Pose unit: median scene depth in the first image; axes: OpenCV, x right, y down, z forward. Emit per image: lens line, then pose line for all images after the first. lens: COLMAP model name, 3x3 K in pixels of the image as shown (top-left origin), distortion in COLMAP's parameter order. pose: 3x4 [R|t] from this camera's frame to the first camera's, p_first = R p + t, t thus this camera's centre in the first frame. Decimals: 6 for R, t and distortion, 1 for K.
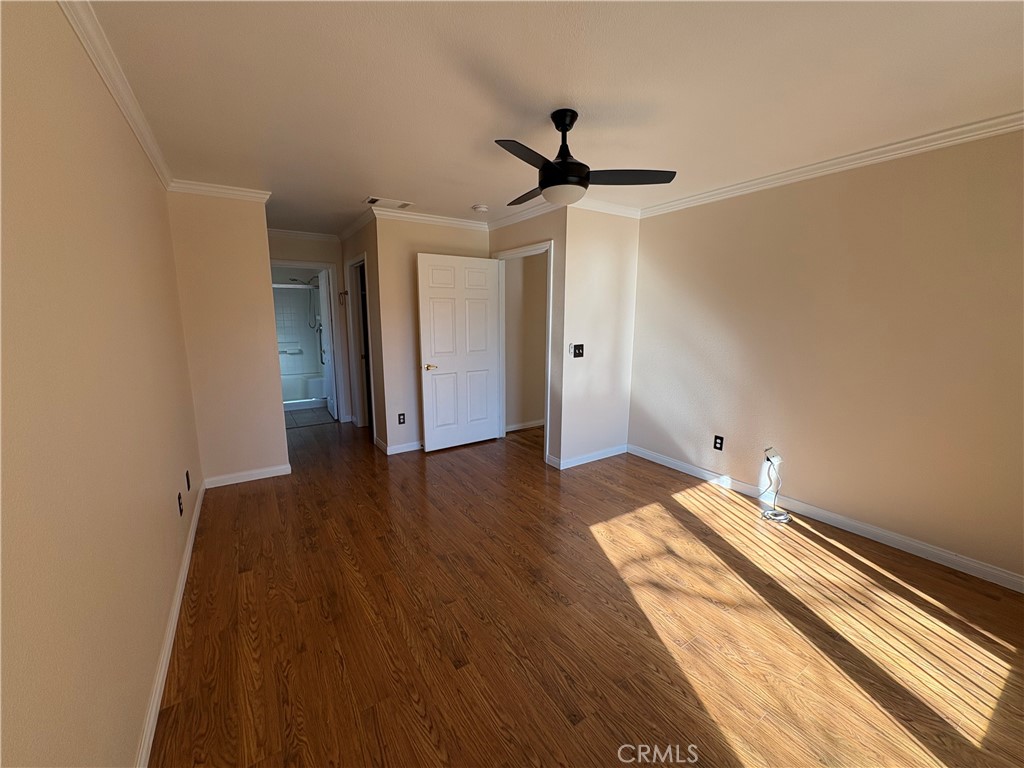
lens RADIAL K [[409.3, 0, 512.2], [0, 409.3, 383.3], [0, 0, 1]] dist [0.001639, 0.000883]
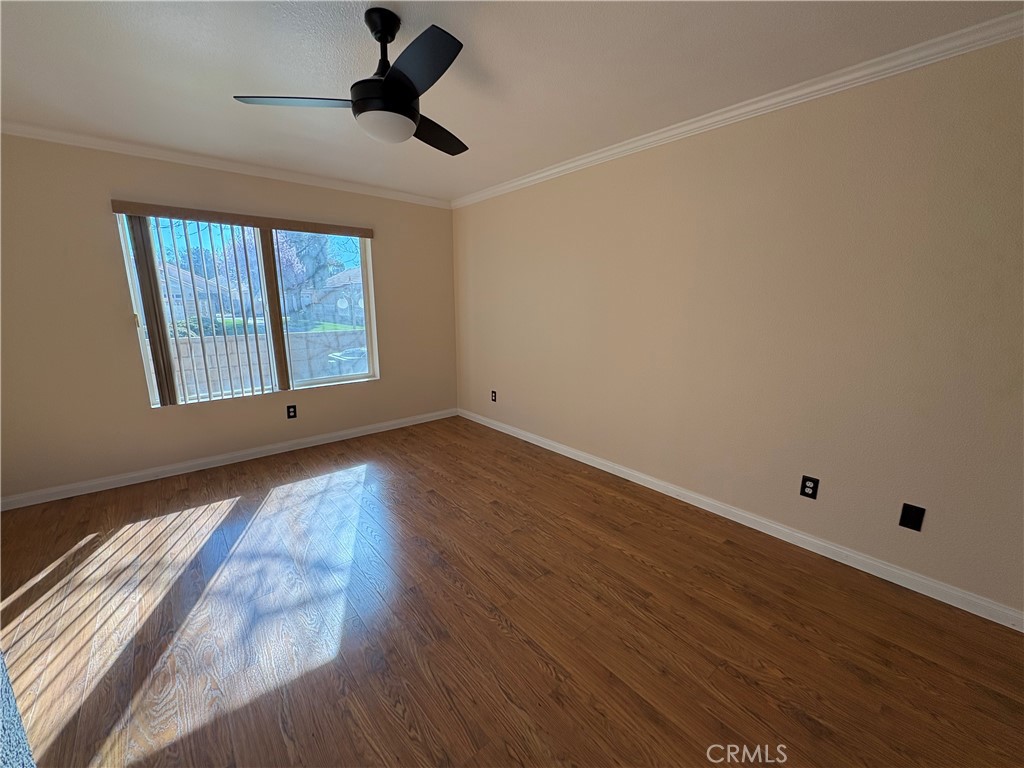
lens RADIAL K [[409.3, 0, 511.9], [0, 409.3, 383.9], [0, 0, 1]] dist [0.001639, 0.000883]
pose [[-0.991941, 0.024125, -0.124383, -0.001854], [-0.022186, 0.933466, 0.357980, -0.295042], [0.124744, 0.357855, -0.925407, 1.946883]]
